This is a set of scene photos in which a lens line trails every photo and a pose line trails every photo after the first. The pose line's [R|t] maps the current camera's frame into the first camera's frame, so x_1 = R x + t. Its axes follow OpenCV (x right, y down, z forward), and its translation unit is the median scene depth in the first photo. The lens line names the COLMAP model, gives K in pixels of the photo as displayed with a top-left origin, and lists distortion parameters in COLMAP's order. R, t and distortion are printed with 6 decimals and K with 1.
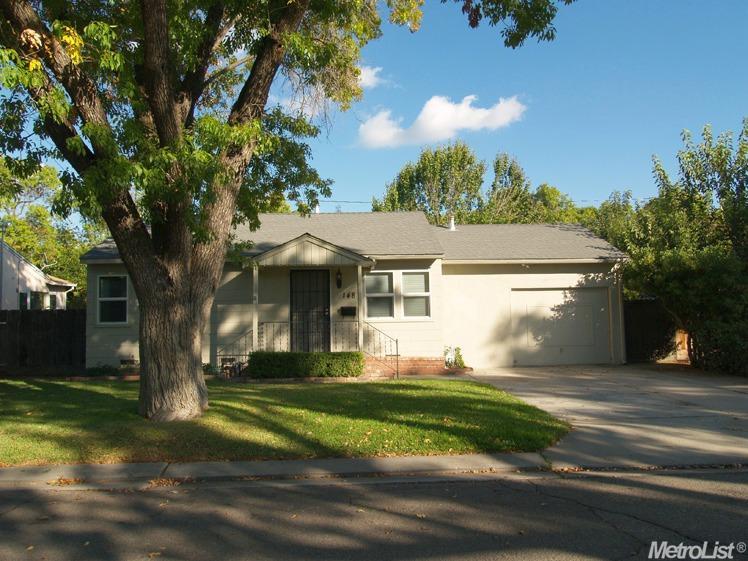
lens RADIAL K [[584.1, 0, 374.0], [0, 584.1, 280.5], [0, 0, 1]] dist [-0.004646, -0.003614]
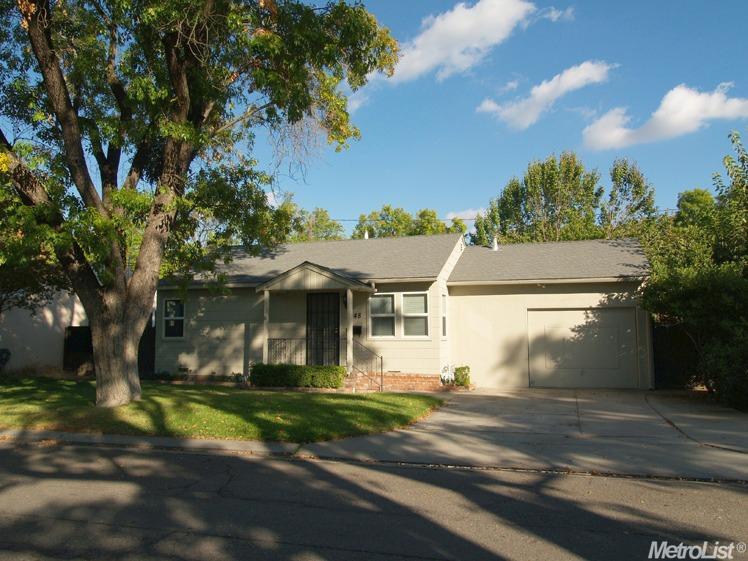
lens RADIAL K [[619.8, 0, 374.0], [0, 619.8, 280.5], [0, 0, 1]] dist [-0.005464, 0.003101]
pose [[0.943166, -0.017165, -0.331880, 0.376260], [0.008399, 0.999577, -0.027830, -0.007999], [0.332217, 0.023461, 0.942911, -0.093436]]
